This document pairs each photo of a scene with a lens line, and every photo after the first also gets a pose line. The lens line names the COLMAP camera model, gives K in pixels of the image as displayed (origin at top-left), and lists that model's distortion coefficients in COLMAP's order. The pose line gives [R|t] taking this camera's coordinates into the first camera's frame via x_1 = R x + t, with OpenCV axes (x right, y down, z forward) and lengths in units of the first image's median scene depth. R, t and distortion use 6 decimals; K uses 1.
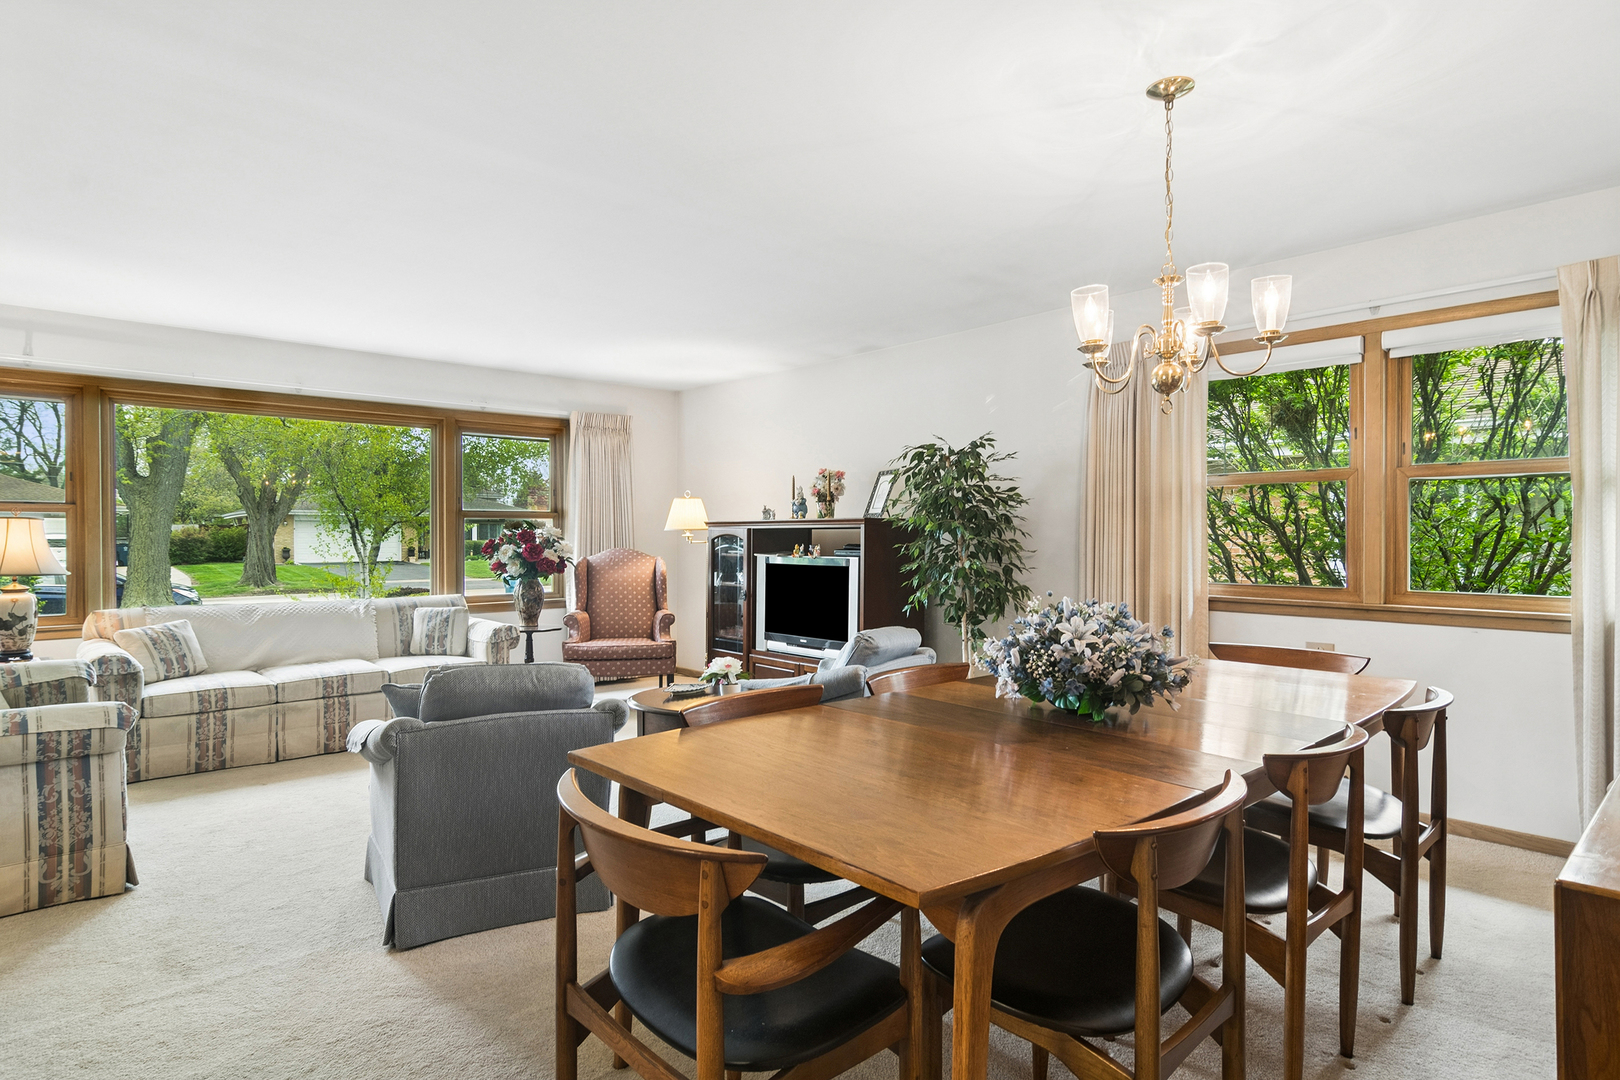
lens RADIAL K [[874.4, 0, 821.9], [0, 874.4, 543.8], [0, 0, 1]] dist [-0.003389, -0.001726]
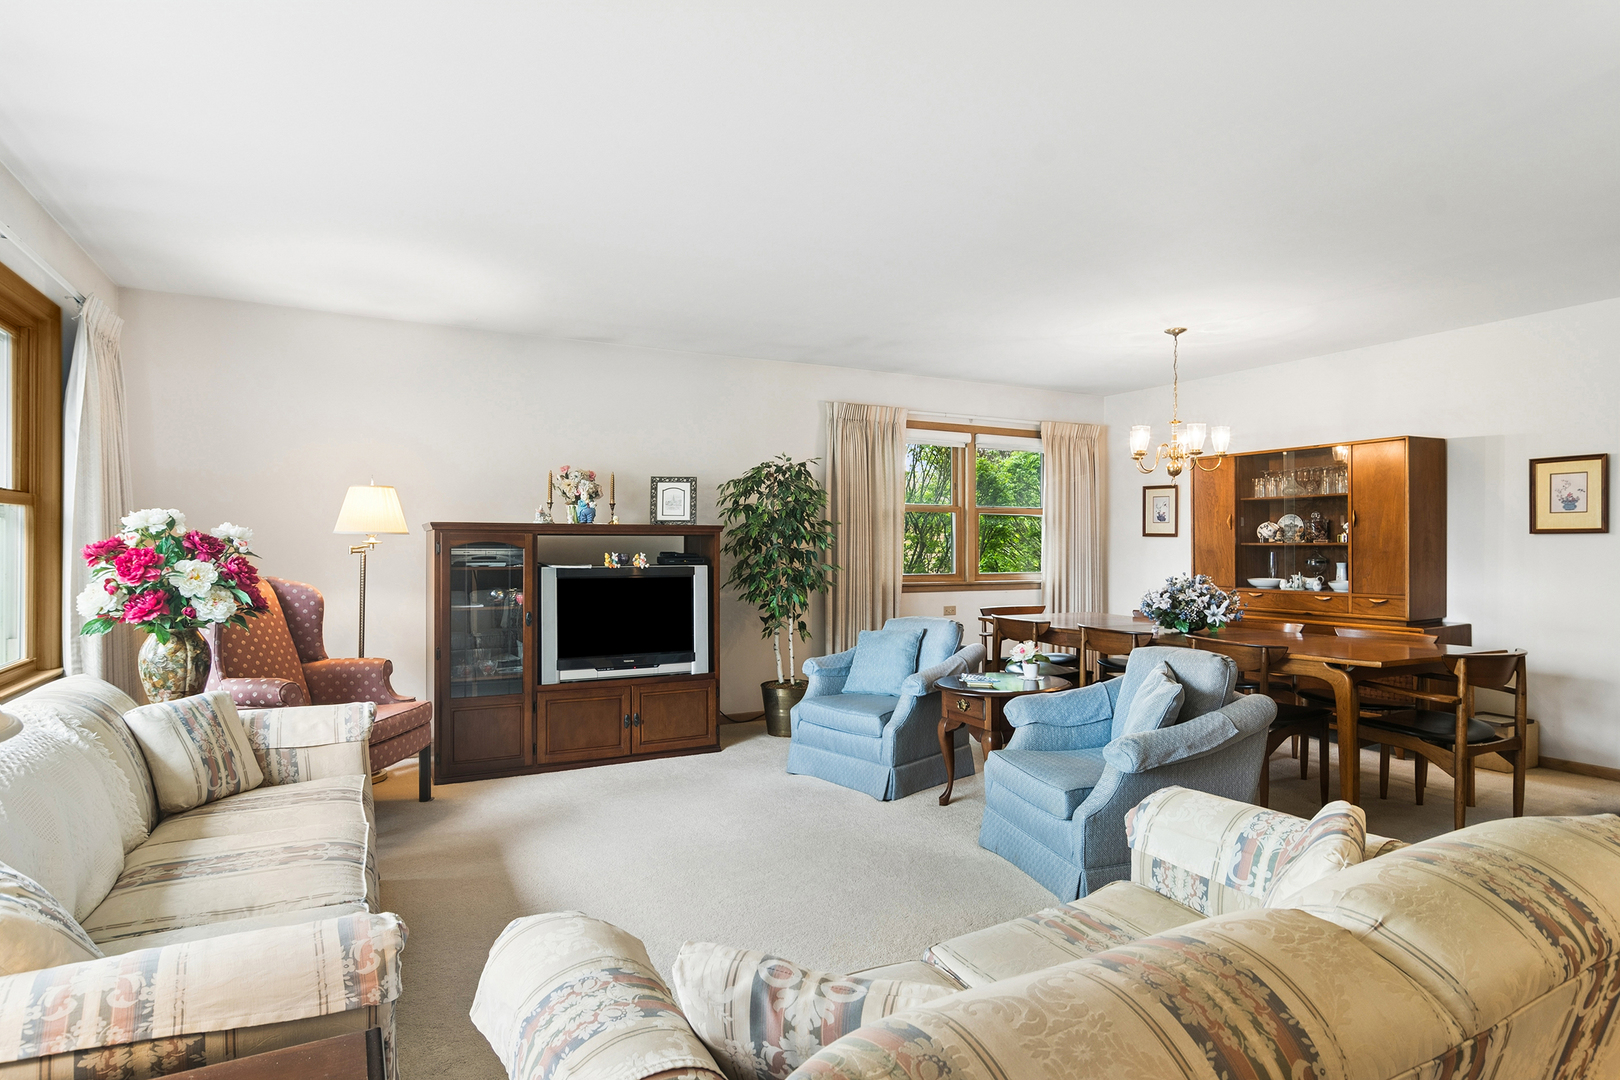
lens RADIAL K [[874.4, 0, 805.0], [0, 874.4, 539.6], [0, 0, 1]] dist [-0.003389, -0.001726]
pose [[0.256677, 0.004260, 0.966488, -0.813783], [0.007490, 0.999951, -0.006396, -0.005209], [-0.966468, 0.008881, 0.256633, 0.579243]]
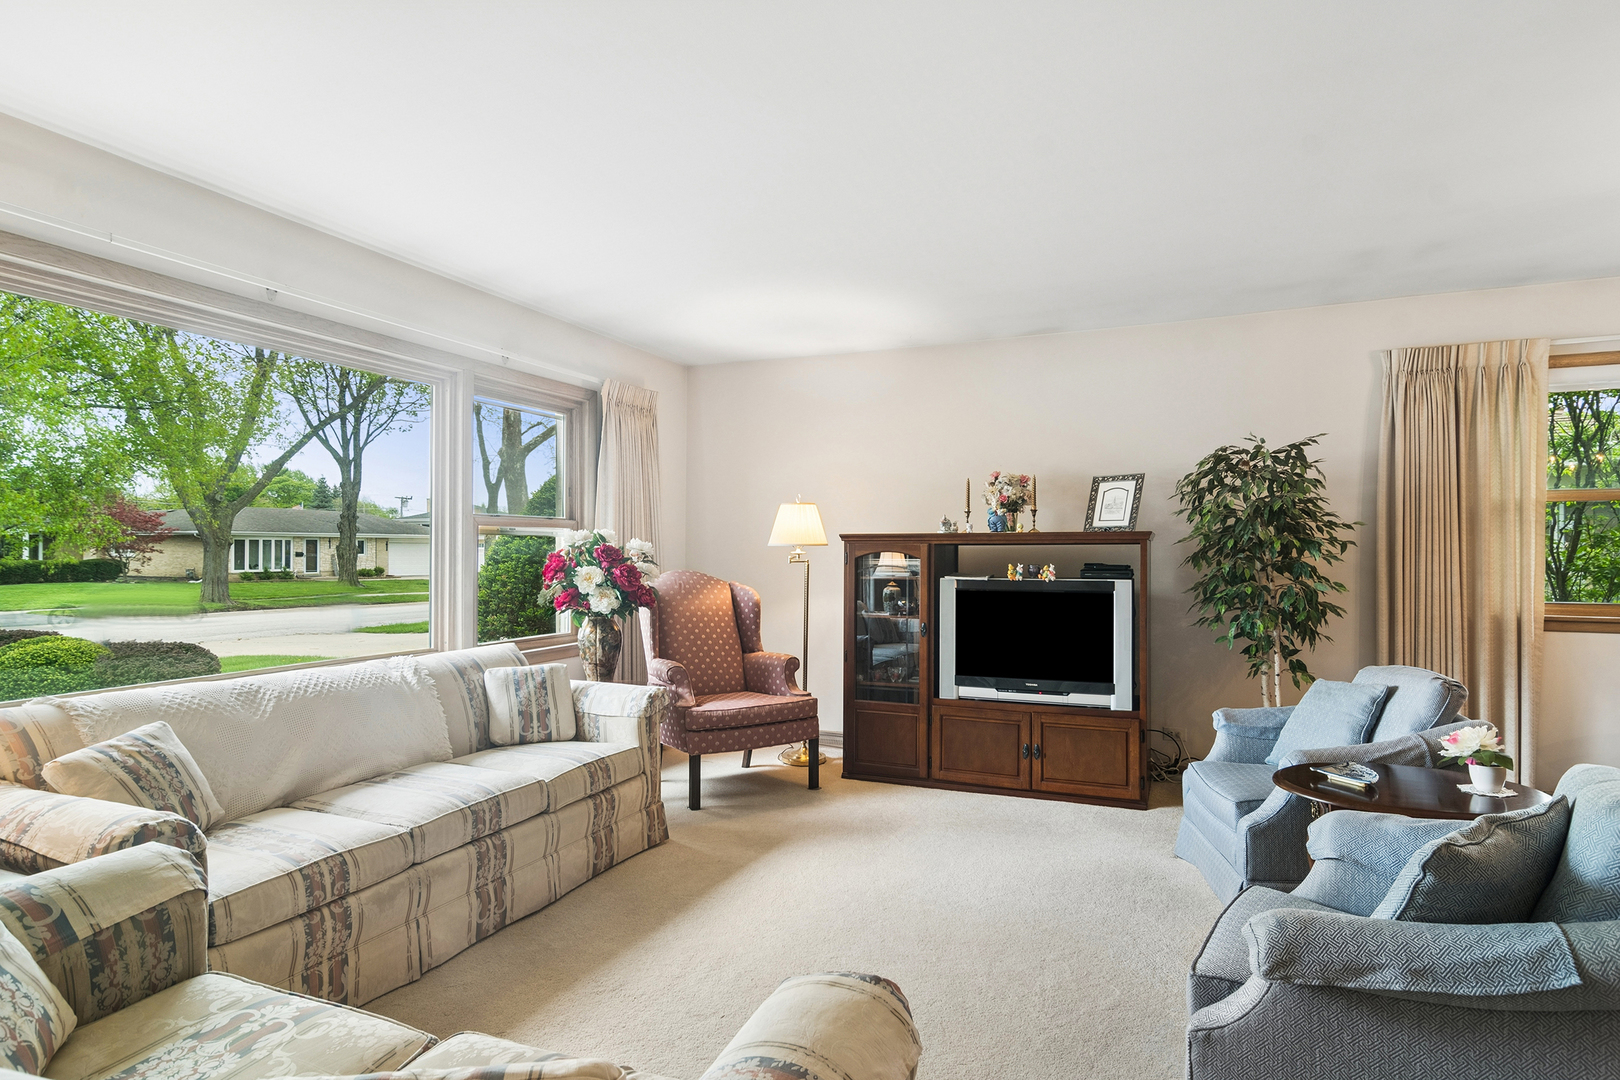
lens RADIAL K [[874.4, 0, 804.7], [0, 874.4, 551.6], [0, 0, 1]] dist [-0.003389, -0.001726]
pose [[0.910779, 0.001320, 0.412891, -0.525545], [0.004066, 0.999918, -0.012165, -0.001369], [-0.412873, 0.012759, 0.910699, 0.346282]]
